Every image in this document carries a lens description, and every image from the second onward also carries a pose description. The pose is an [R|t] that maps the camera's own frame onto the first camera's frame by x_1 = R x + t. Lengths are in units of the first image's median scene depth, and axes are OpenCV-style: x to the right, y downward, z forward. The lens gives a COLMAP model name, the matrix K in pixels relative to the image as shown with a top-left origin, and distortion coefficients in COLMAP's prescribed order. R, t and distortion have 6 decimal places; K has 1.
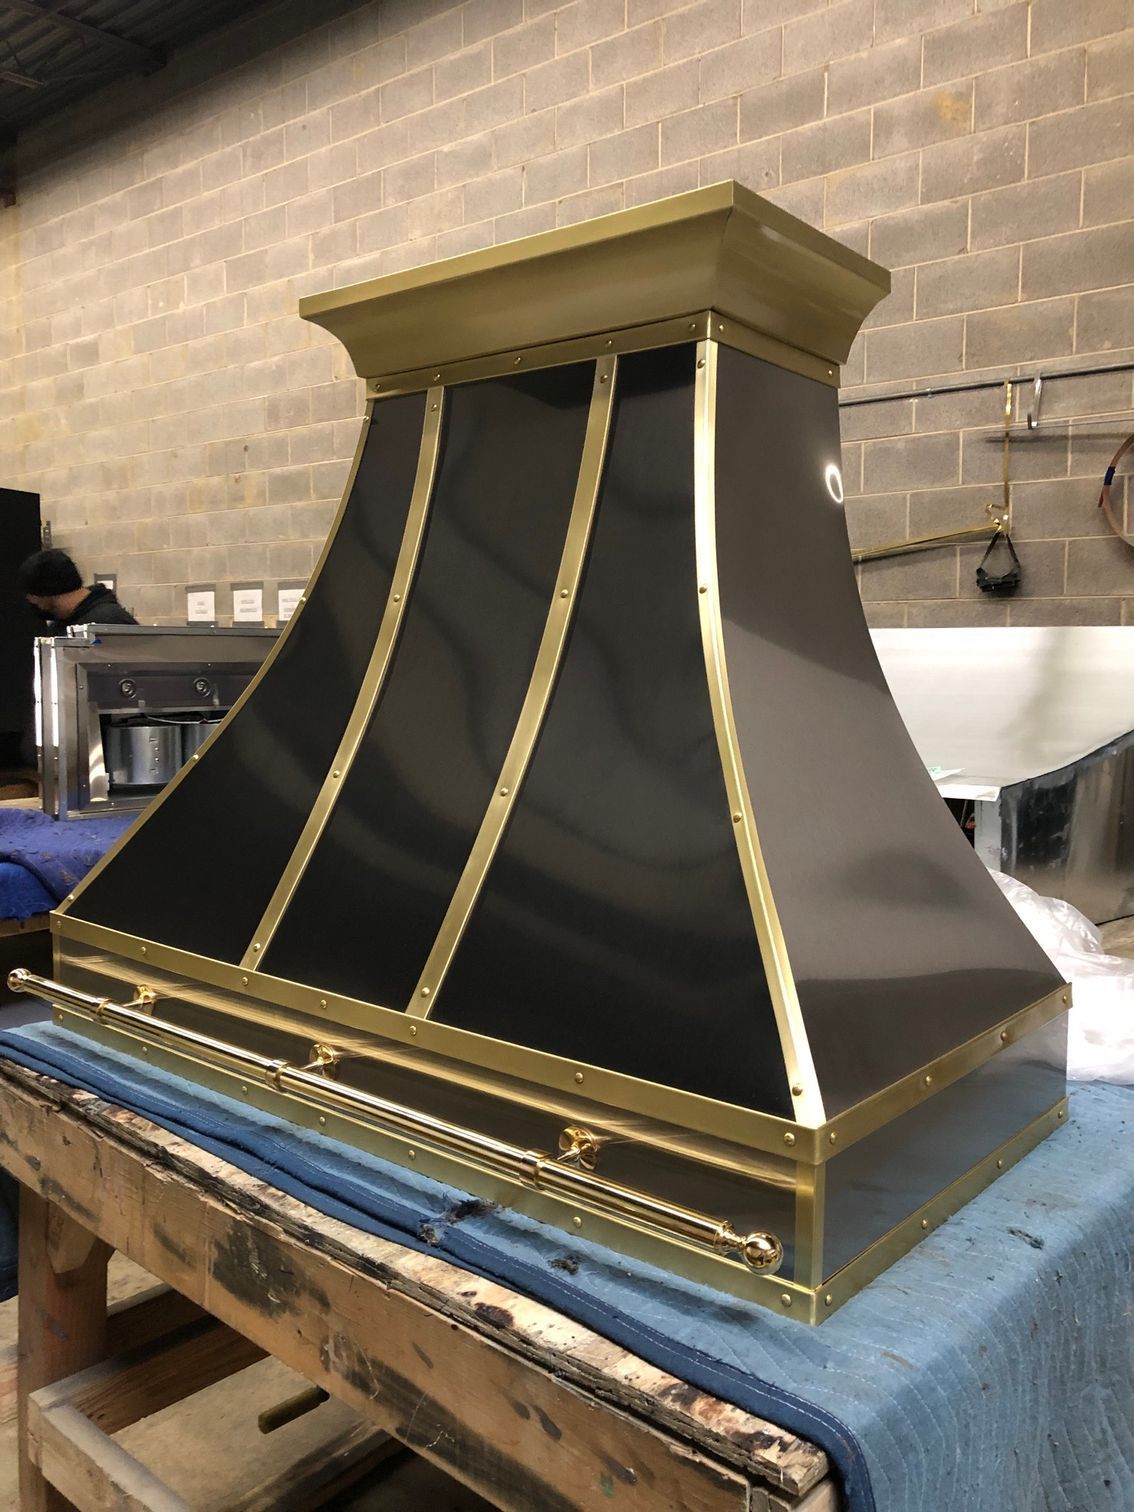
lens RADIAL K [[1242.9, 0, 567.1], [0, 1242.9, 745.8], [0, 0, 1]] dist [0.033411, -0.033704]
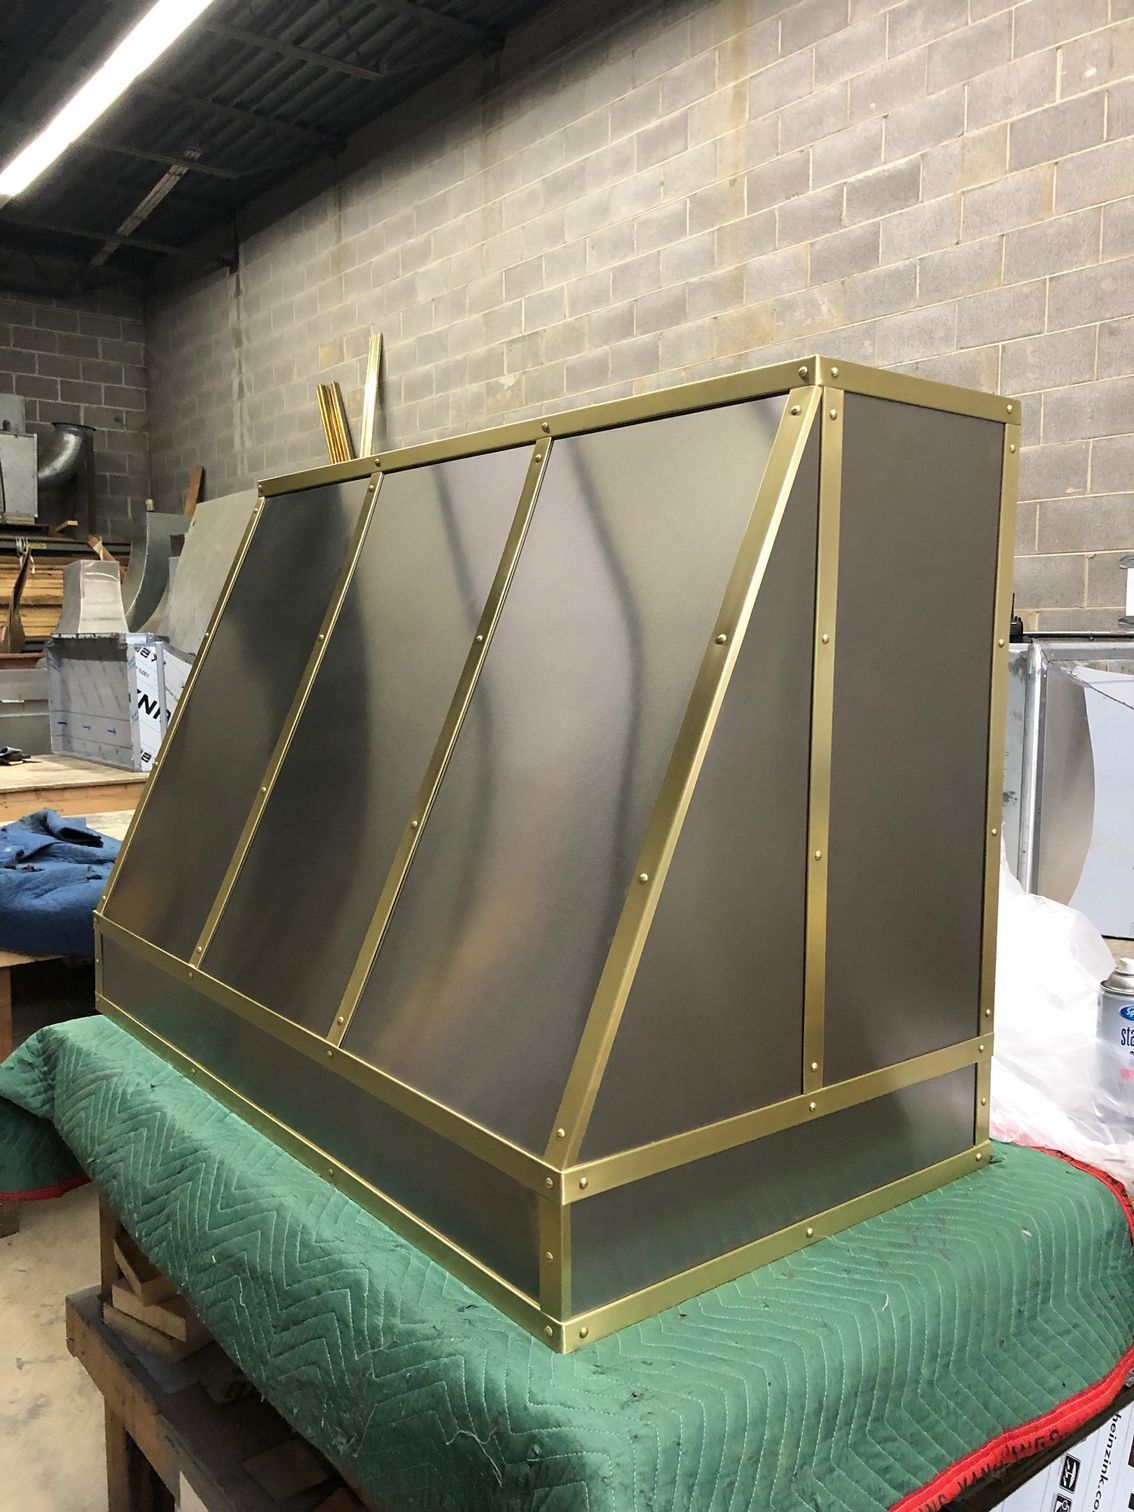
lens RADIAL K [[1242.9, 0, 564.3], [0, 1242.9, 748.5], [0, 0, 1]] dist [0.033411, -0.033704]
pose [[0.980397, 0.012640, -0.196626, -0.409092], [-0.012374, 0.999920, 0.002585, -0.033697], [0.196643, -0.000101, 0.980475, 0.347562]]
